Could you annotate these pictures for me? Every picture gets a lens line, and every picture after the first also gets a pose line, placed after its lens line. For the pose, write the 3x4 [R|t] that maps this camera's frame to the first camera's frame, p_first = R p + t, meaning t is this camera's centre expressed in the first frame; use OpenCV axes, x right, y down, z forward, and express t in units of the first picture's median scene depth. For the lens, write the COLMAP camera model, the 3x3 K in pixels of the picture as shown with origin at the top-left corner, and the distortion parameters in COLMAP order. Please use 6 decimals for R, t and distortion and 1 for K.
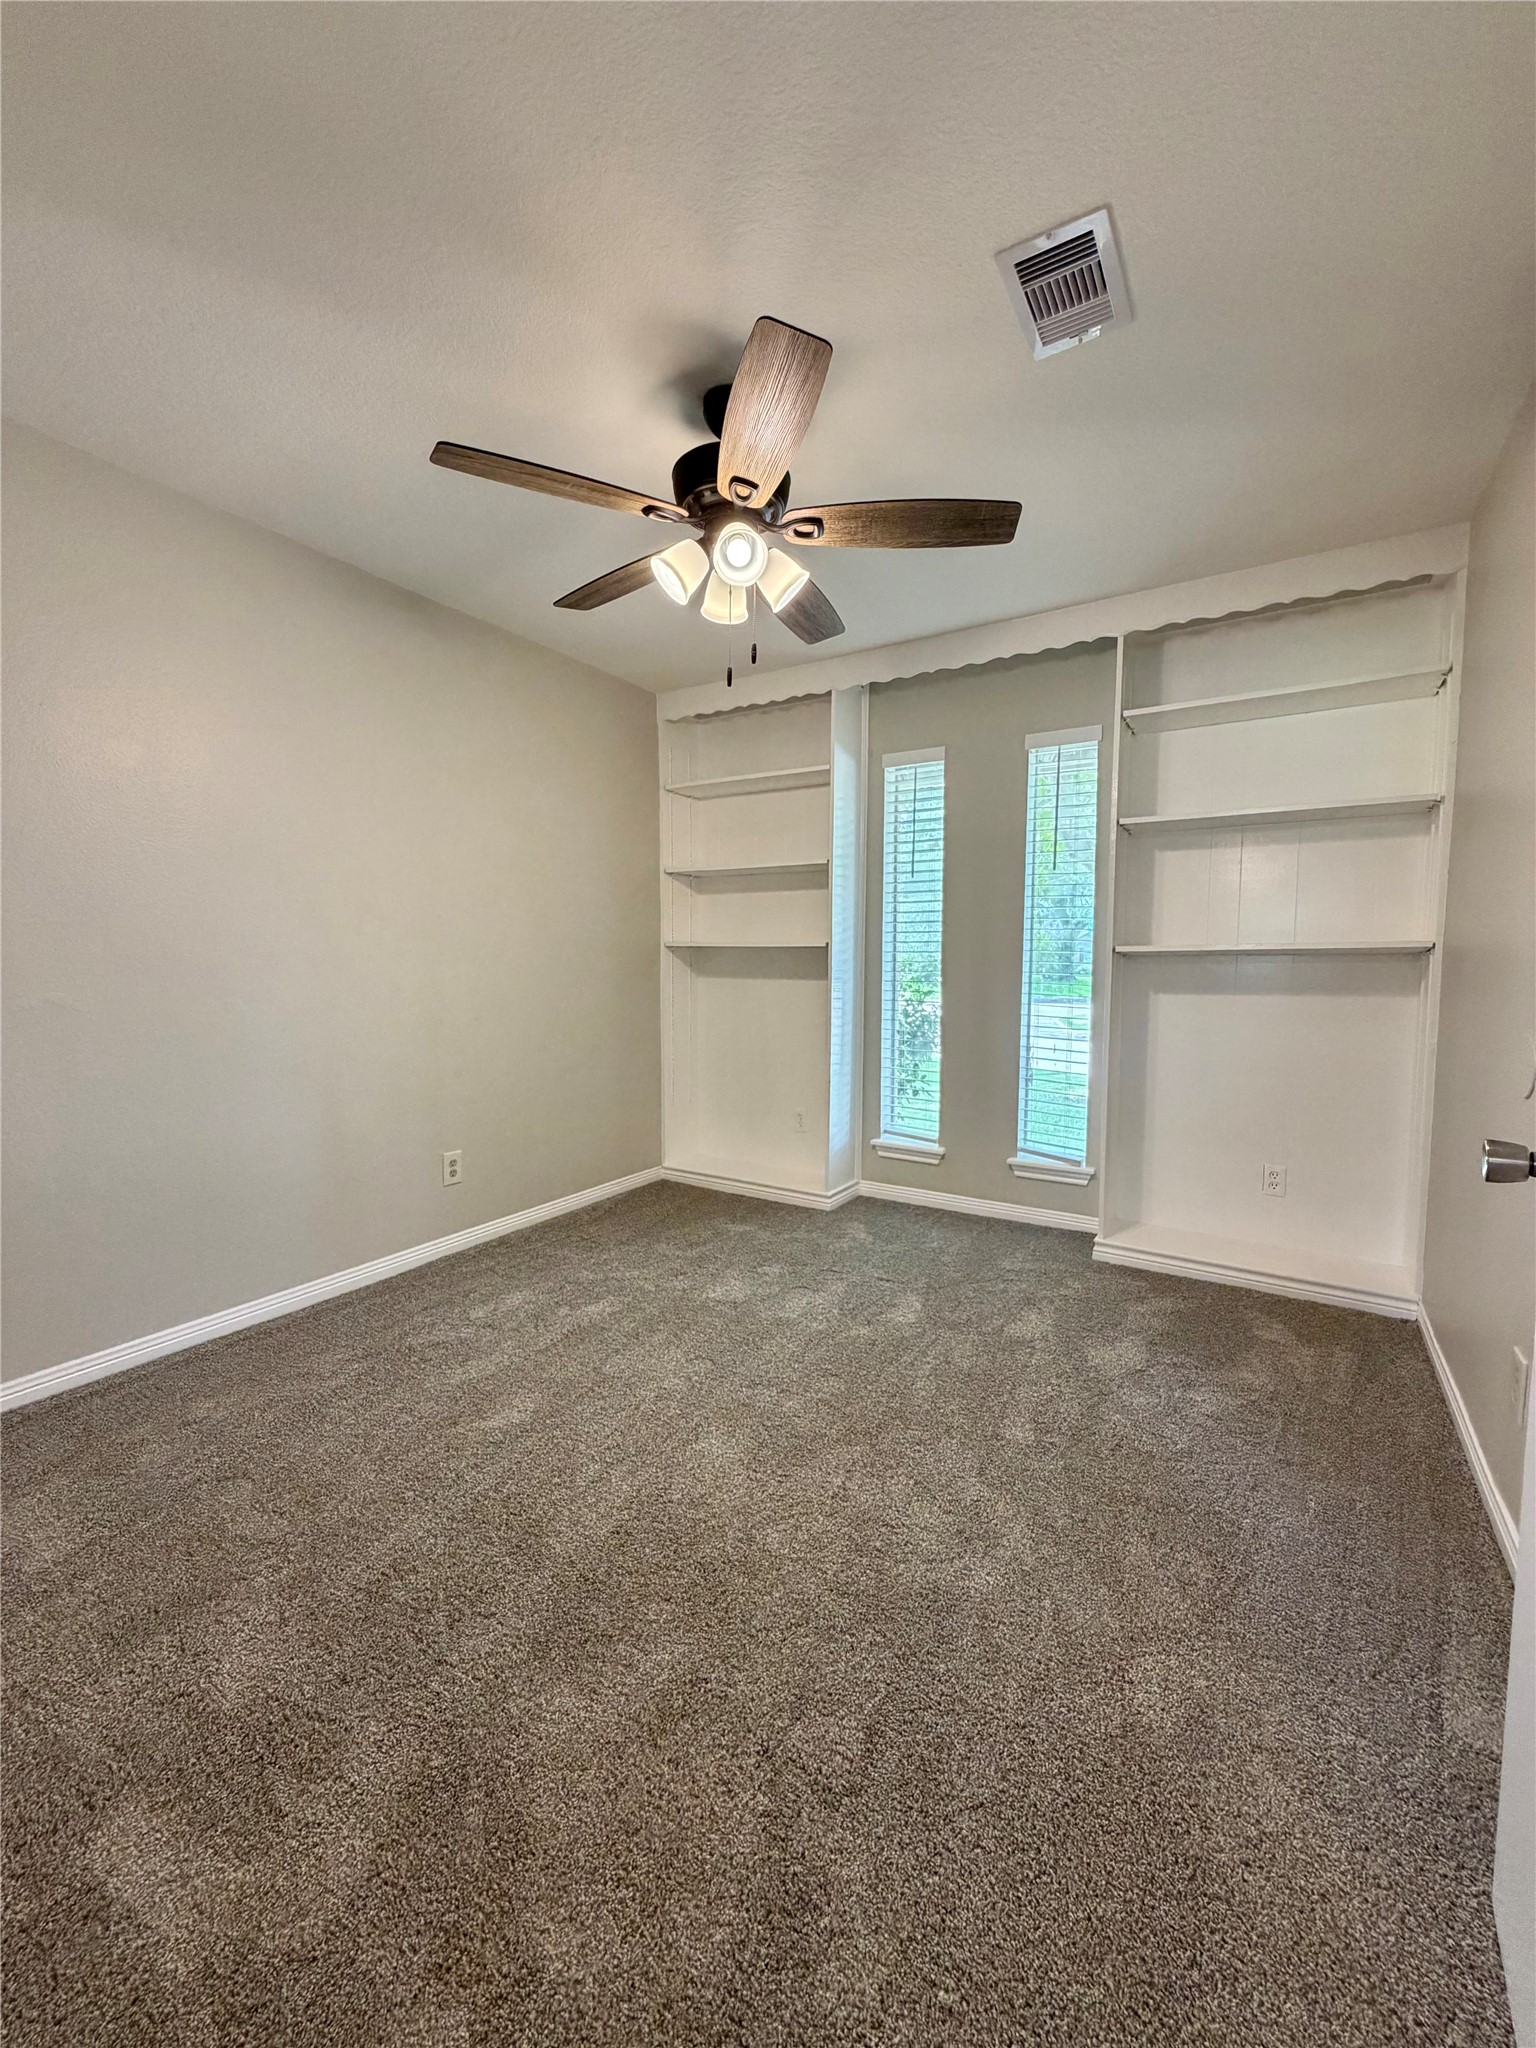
lens RADIAL K [[817.2, 0, 764.9], [0, 817.2, 1026.1], [0, 0, 1]] dist [-0.002414, 0.000887]
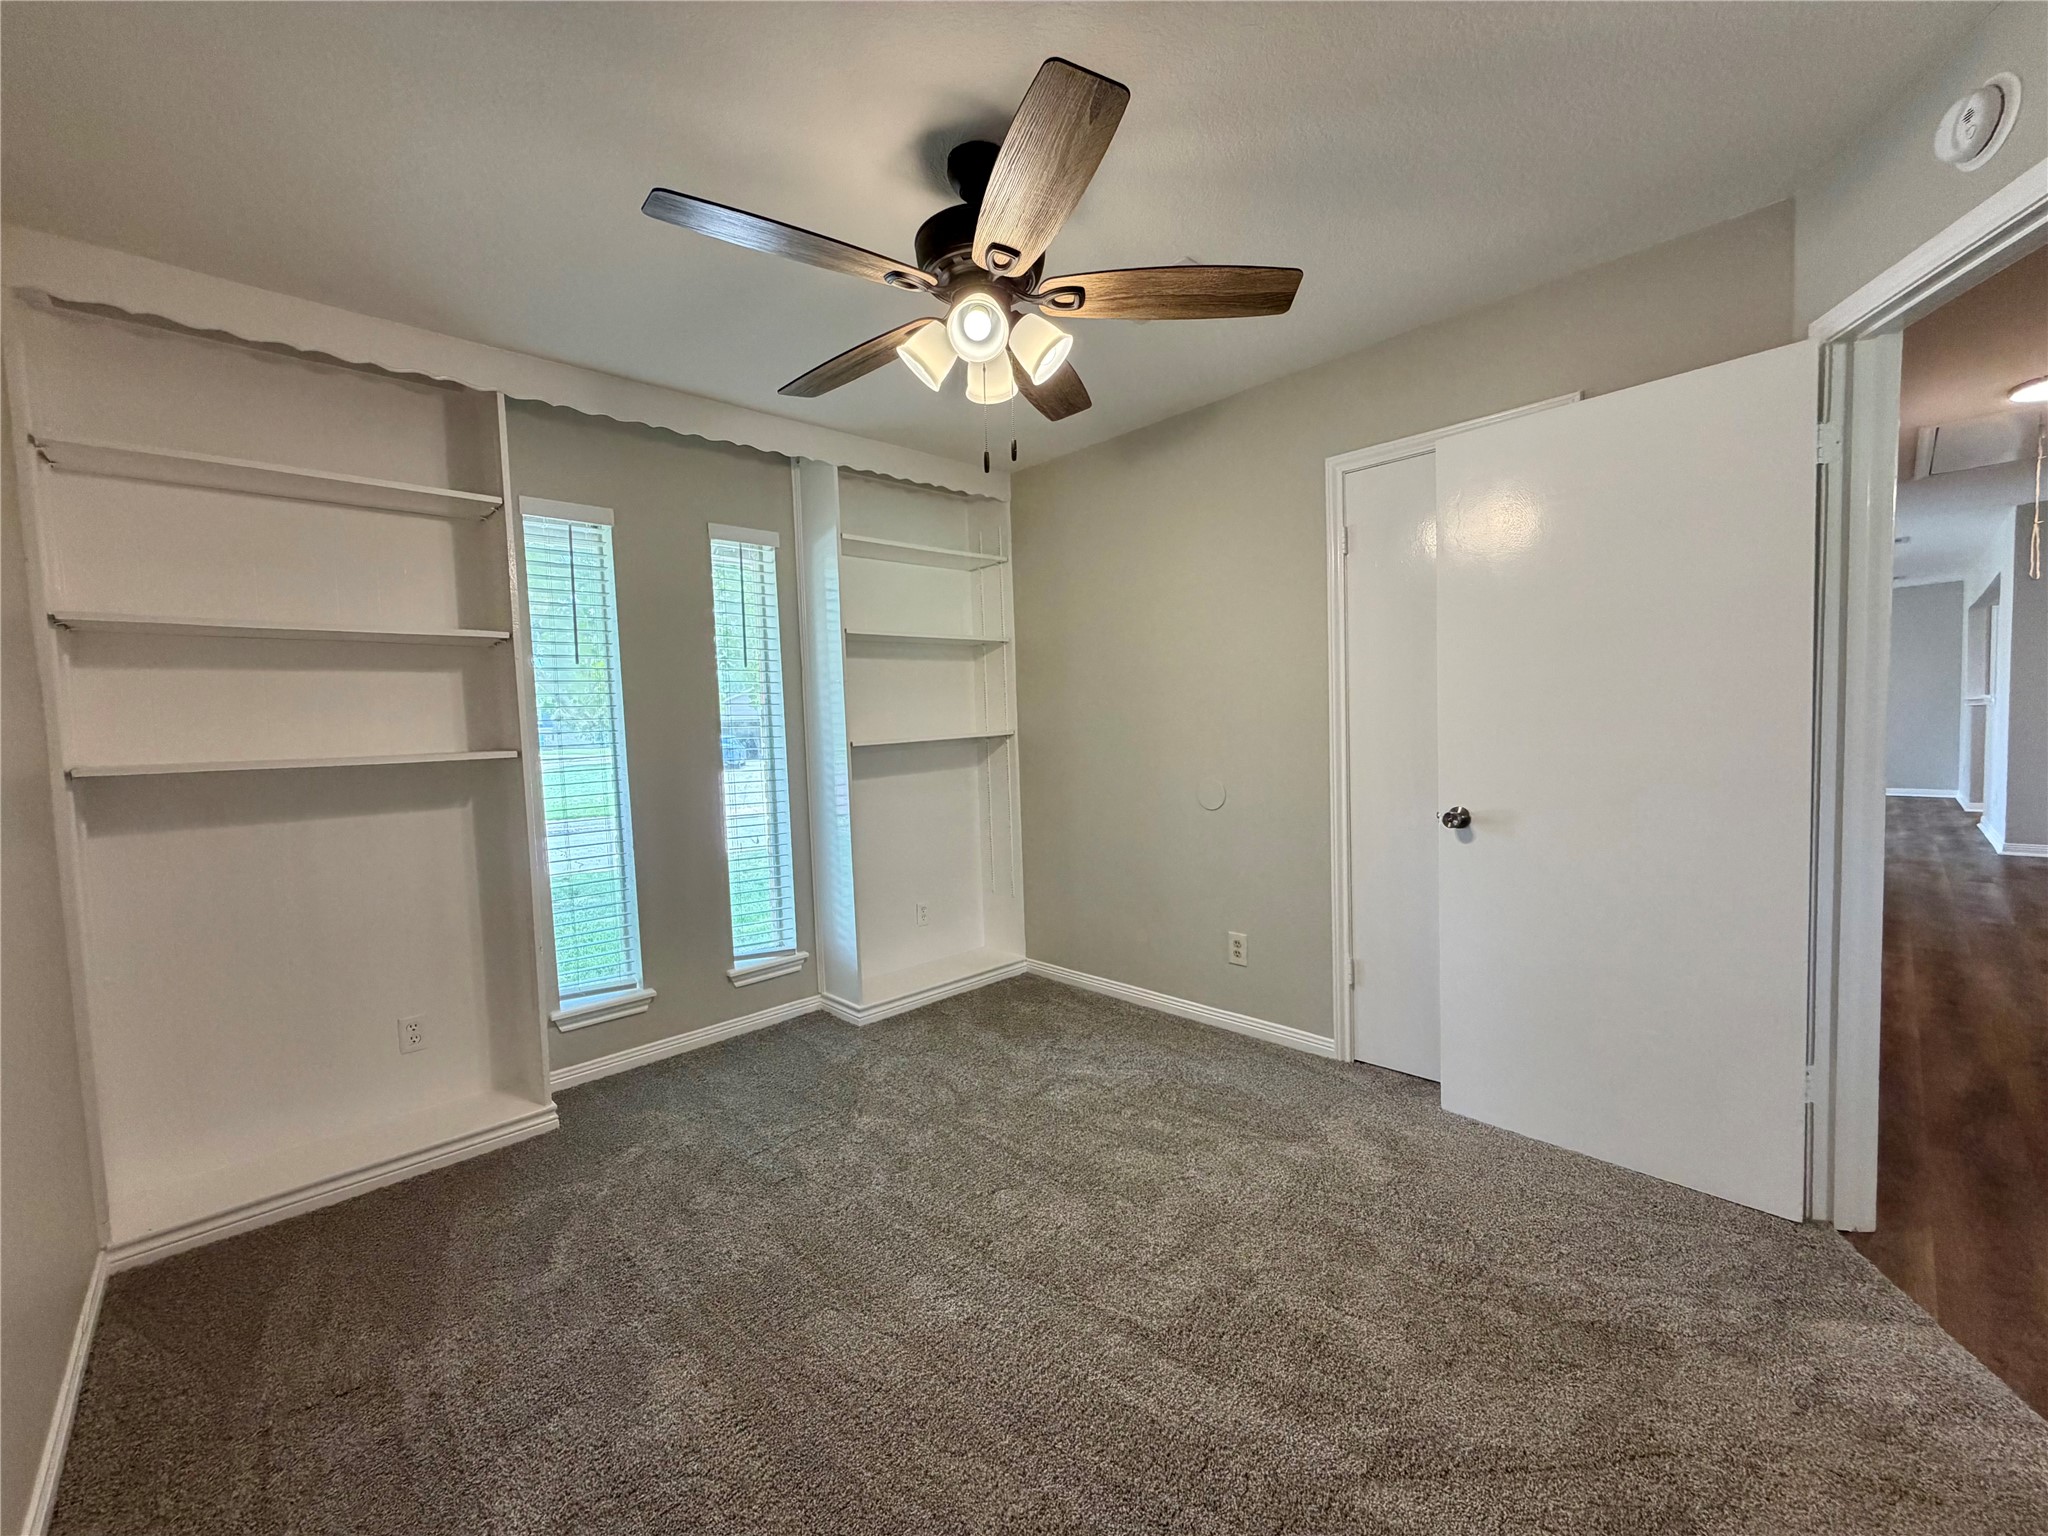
lens RADIAL K [[817.2, 0, 1020.7], [0, 817.2, 771.0], [0, 0, 1]] dist [-0.002414, 0.000887]
pose [[0.243789, -0.072286, 0.967131, -0.537176], [0.118501, 0.991967, 0.044271, -0.070897], [-0.962561, 0.103813, 0.250396, 0.452197]]
